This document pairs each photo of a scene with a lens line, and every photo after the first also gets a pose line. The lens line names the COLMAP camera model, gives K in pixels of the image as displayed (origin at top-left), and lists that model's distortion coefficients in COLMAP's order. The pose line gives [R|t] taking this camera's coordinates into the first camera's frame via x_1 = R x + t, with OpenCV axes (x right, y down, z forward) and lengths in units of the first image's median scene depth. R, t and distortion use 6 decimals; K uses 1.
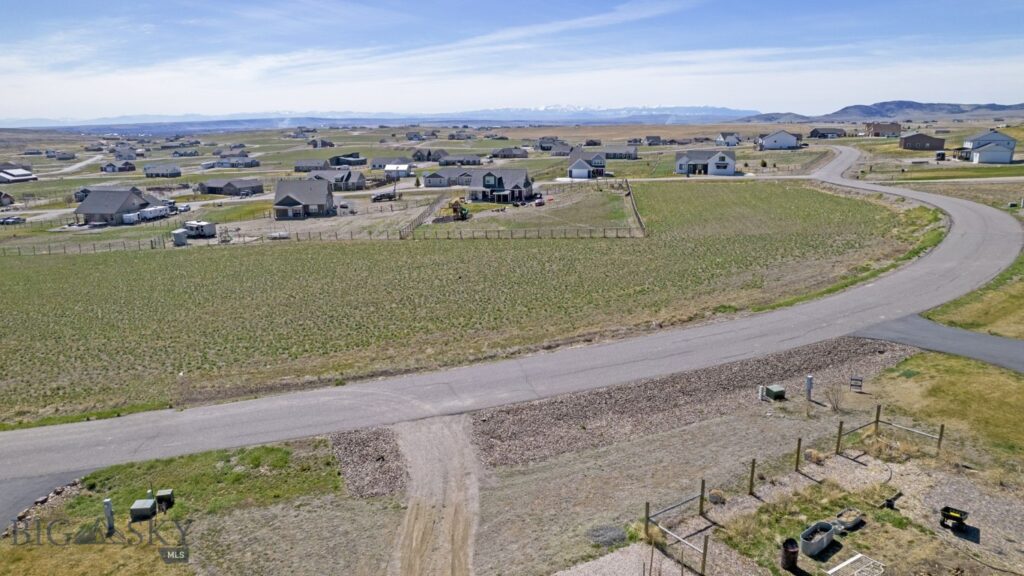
lens RADIAL K [[653.2, 0, 510.6], [0, 653.2, 279.7], [0, 0, 1]] dist [-0.073926, 0.066990]
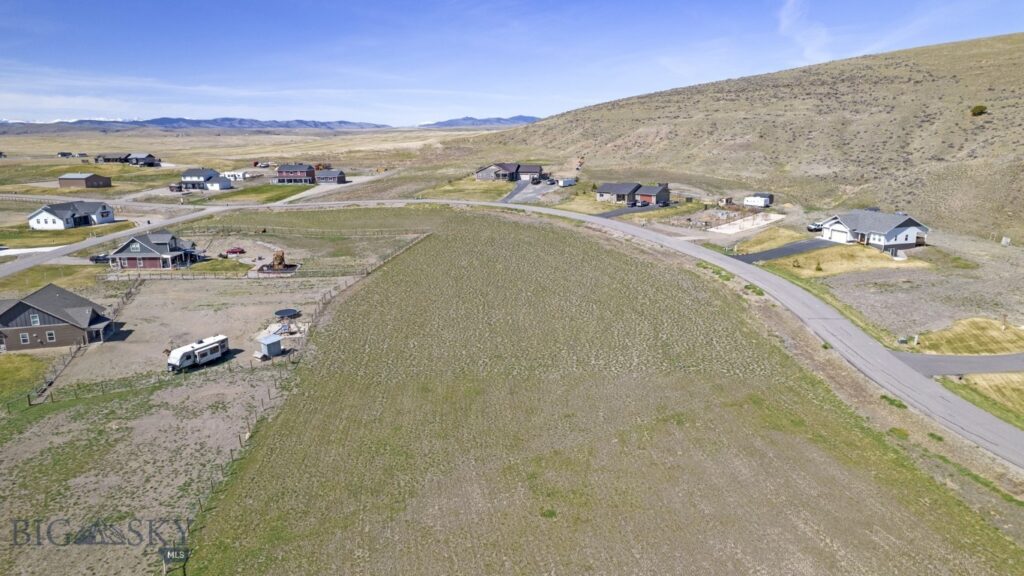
lens RADIAL K [[653.2, 0, 511.8], [0, 653.2, 285.5], [0, 0, 1]] dist [-0.073926, 0.066990]
pose [[-0.143952, -0.216248, 0.965668, -0.405680], [0.248152, 0.936764, 0.246767, -0.080207], [-0.957966, 0.275155, -0.081186, 0.240566]]
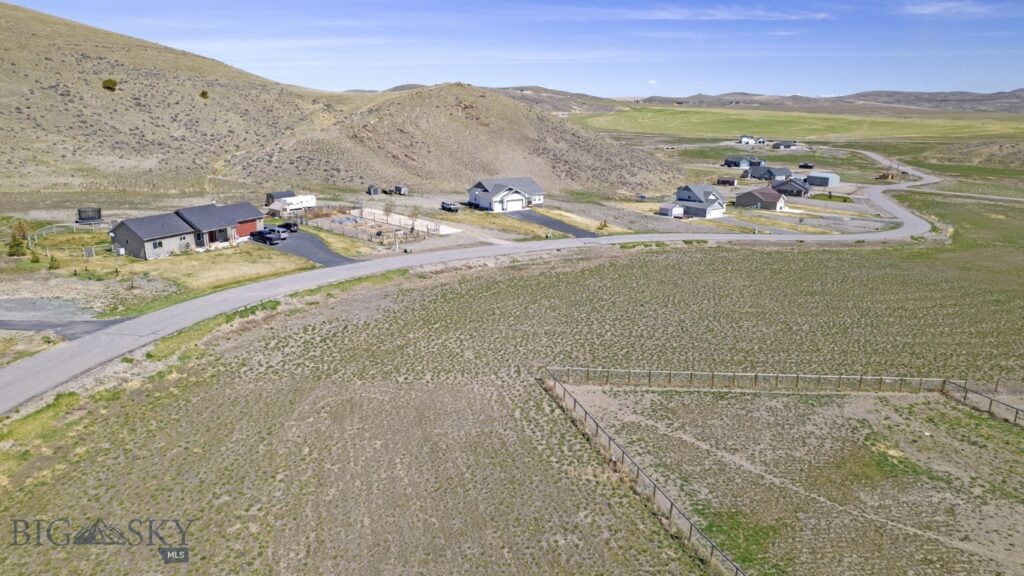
lens RADIAL K [[653.2, 0, 512.7], [0, 653.2, 282.7], [0, 0, 1]] dist [-0.073926, 0.066990]
pose [[-0.904411, 0.115446, -0.410747, 0.121521], [-0.097378, 0.881437, 0.462154, -0.111060], [0.415401, 0.457975, -0.785939, 0.358947]]
